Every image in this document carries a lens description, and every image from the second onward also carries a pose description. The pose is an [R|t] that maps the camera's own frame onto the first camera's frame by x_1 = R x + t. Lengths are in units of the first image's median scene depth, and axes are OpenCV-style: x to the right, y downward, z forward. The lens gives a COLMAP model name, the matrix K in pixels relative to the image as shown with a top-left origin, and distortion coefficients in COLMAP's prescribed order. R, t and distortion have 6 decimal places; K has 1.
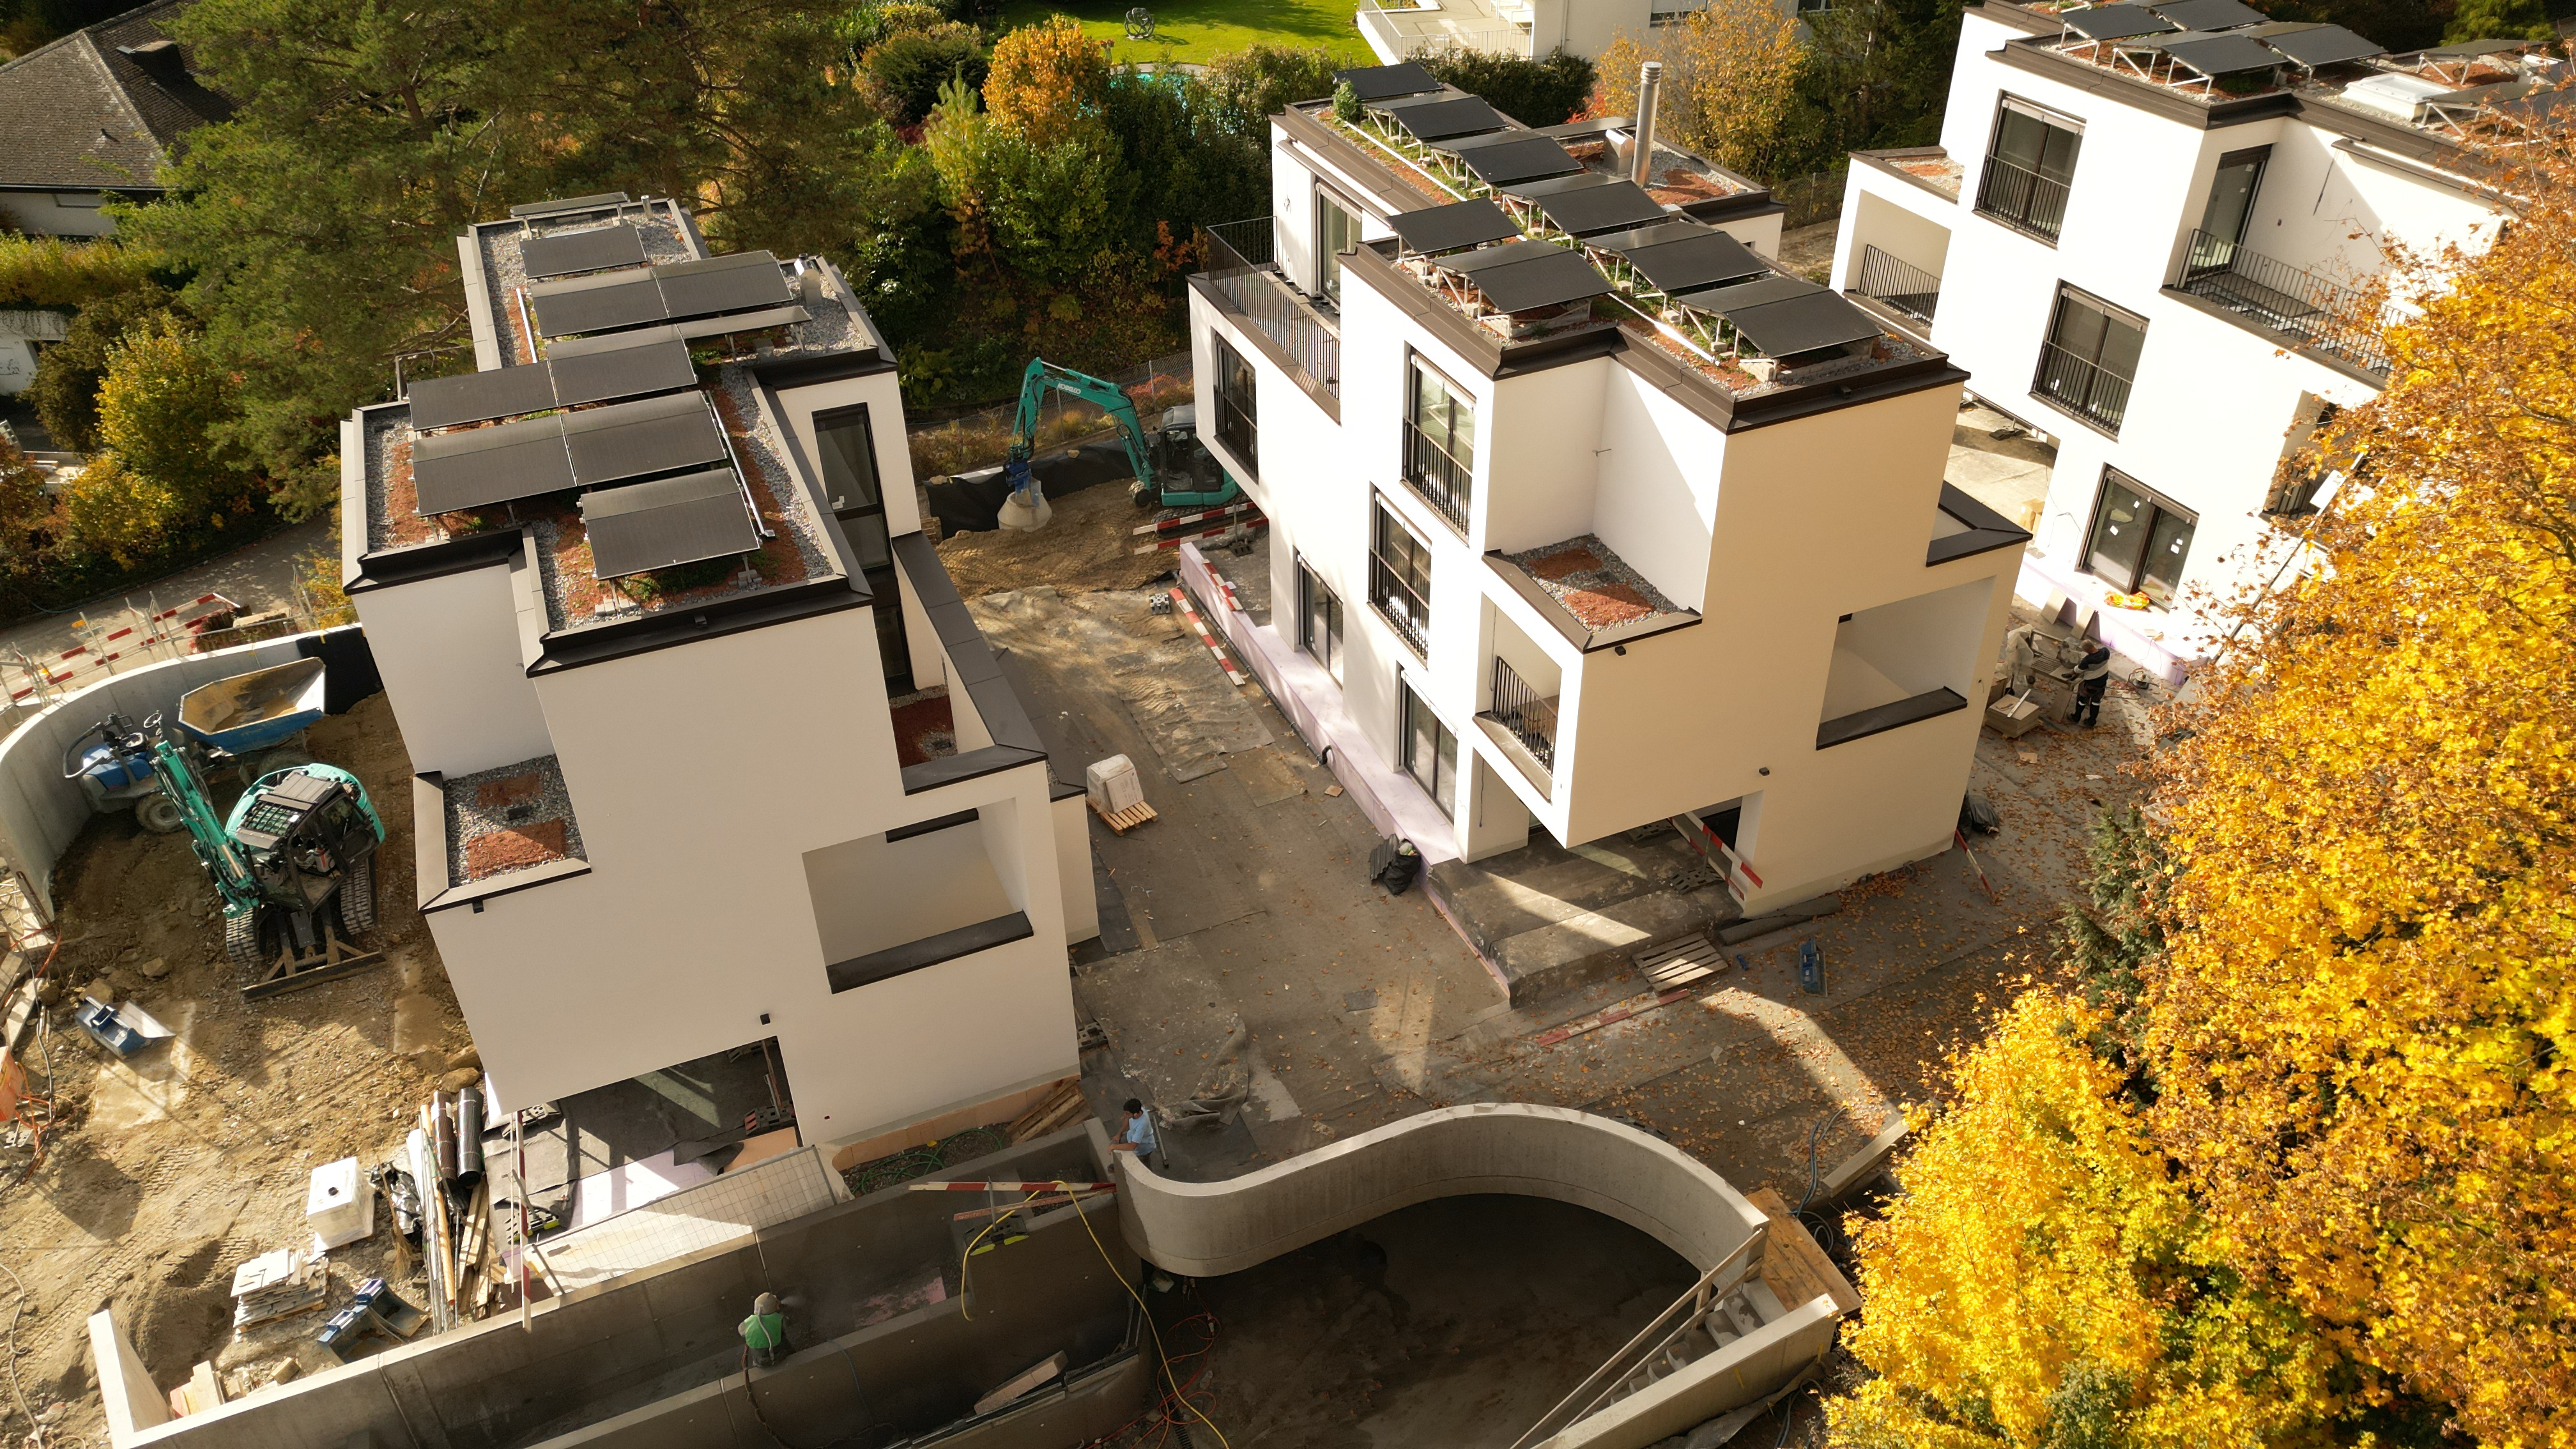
lens RADIAL K [[1783.1, 0, 1281.0], [0, 1783.1, 721.3], [0, 0, 1]] dist [0.077882, -0.078848]
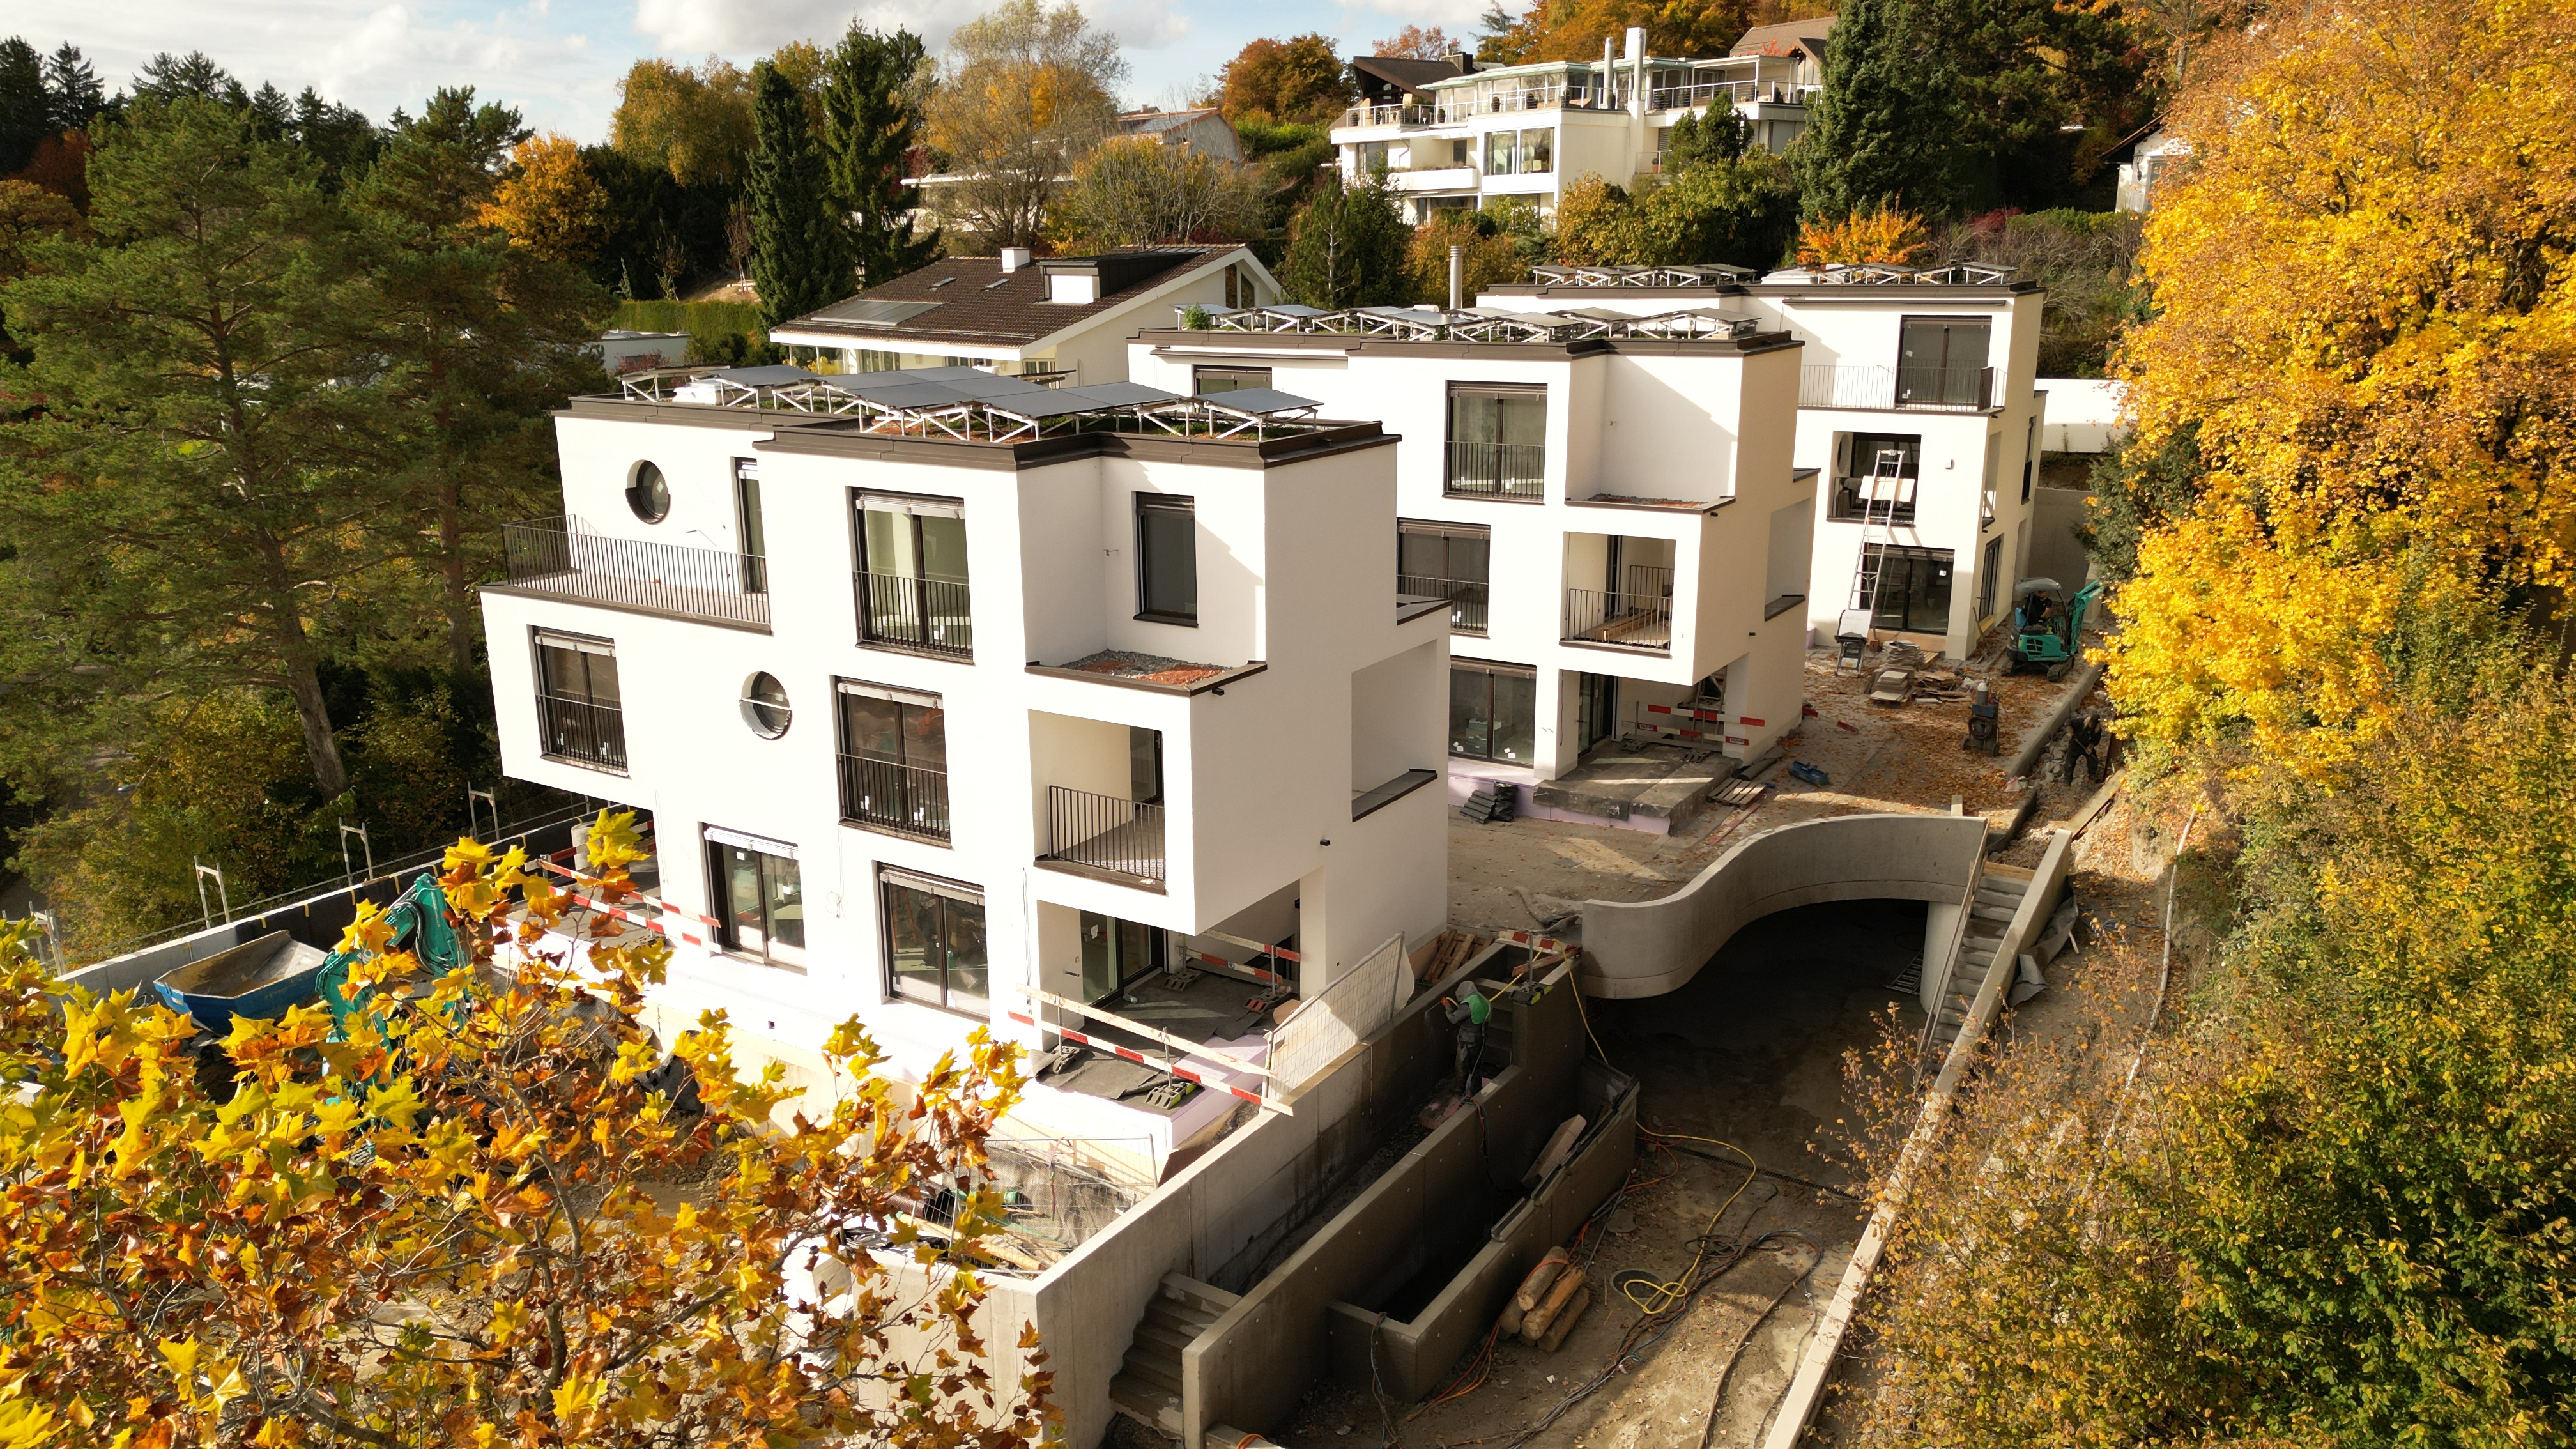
lens RADIAL K [[1783.1, 0, 1282.8], [0, 1783.1, 727.9], [0, 0, 1]] dist [0.077882, -0.078848]
pose [[0.826057, -0.136839, 0.546721, -0.707585], [0.318539, 0.913629, -0.252617, 0.289707], [-0.464932, 0.382828, 0.798299, 0.061739]]
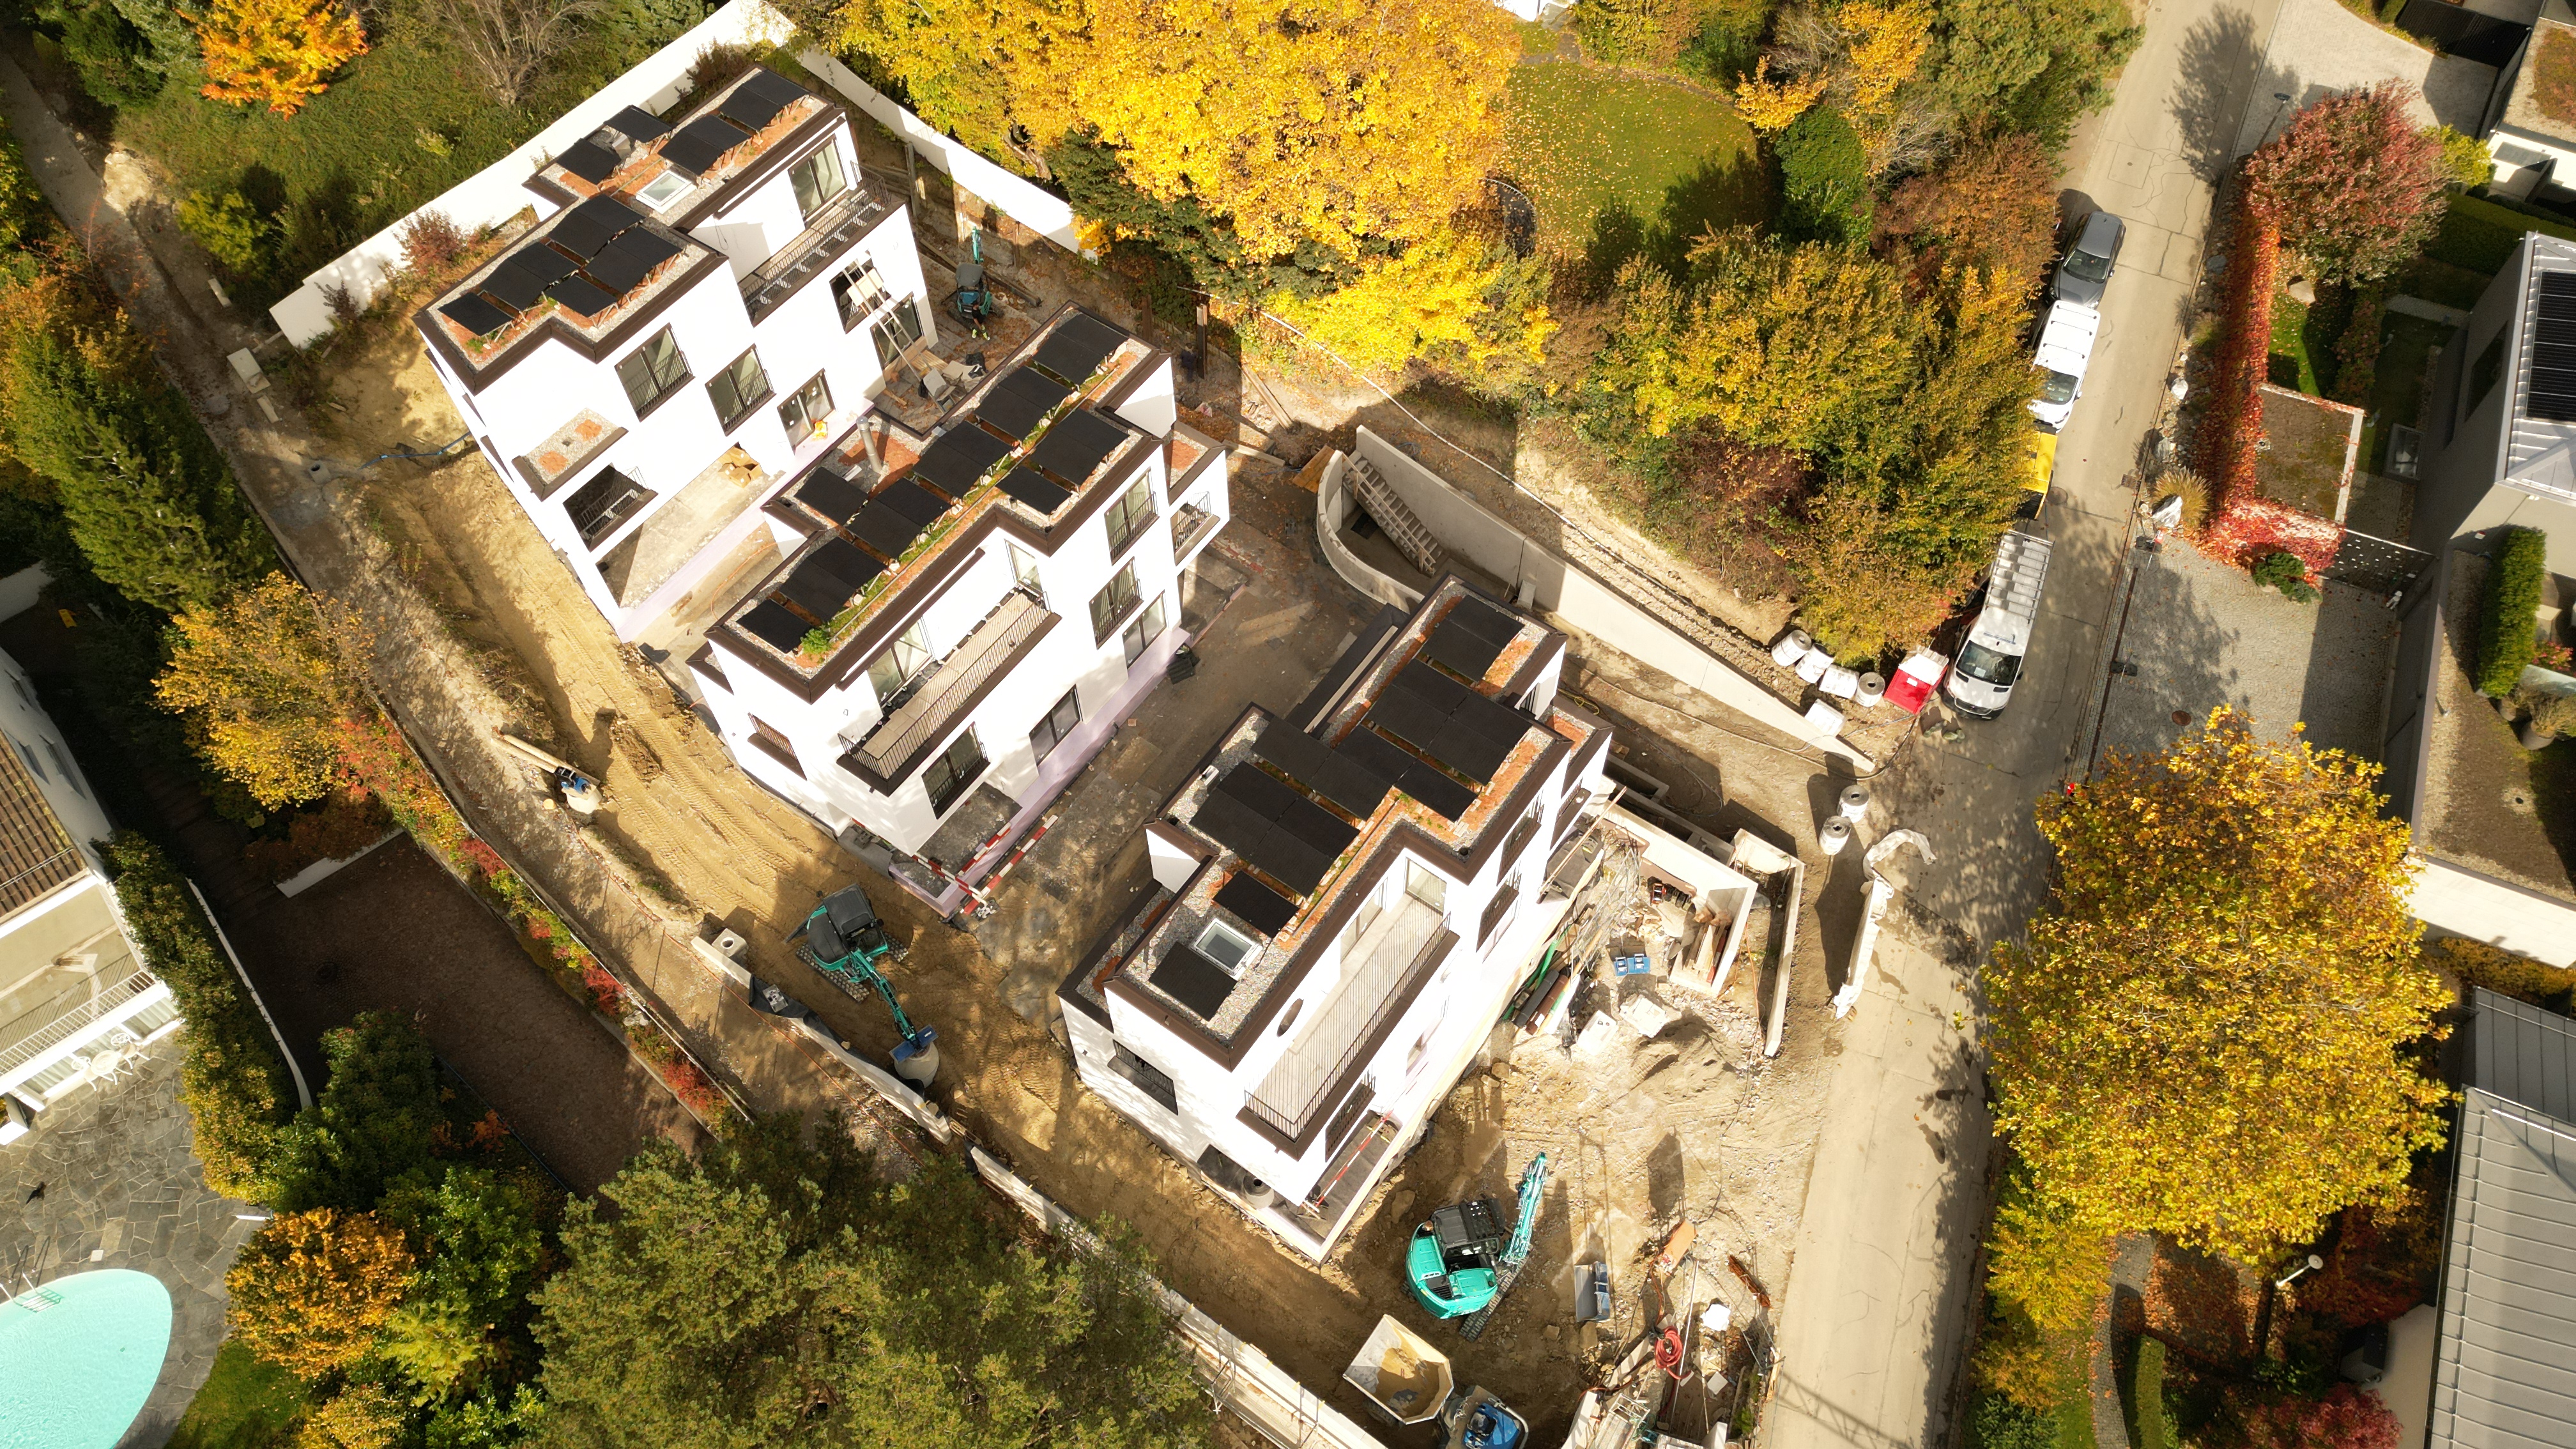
lens RADIAL K [[1783.1, 0, 1283.0], [0, 1783.1, 724.9], [0, 0, 1]] dist [0.077882, -0.078848]
pose [[-0.518009, -0.702605, 0.487865, -0.947749], [0.510626, 0.203573, 0.835356, -1.412551], [-0.686242, 0.681838, 0.253316, 0.477471]]
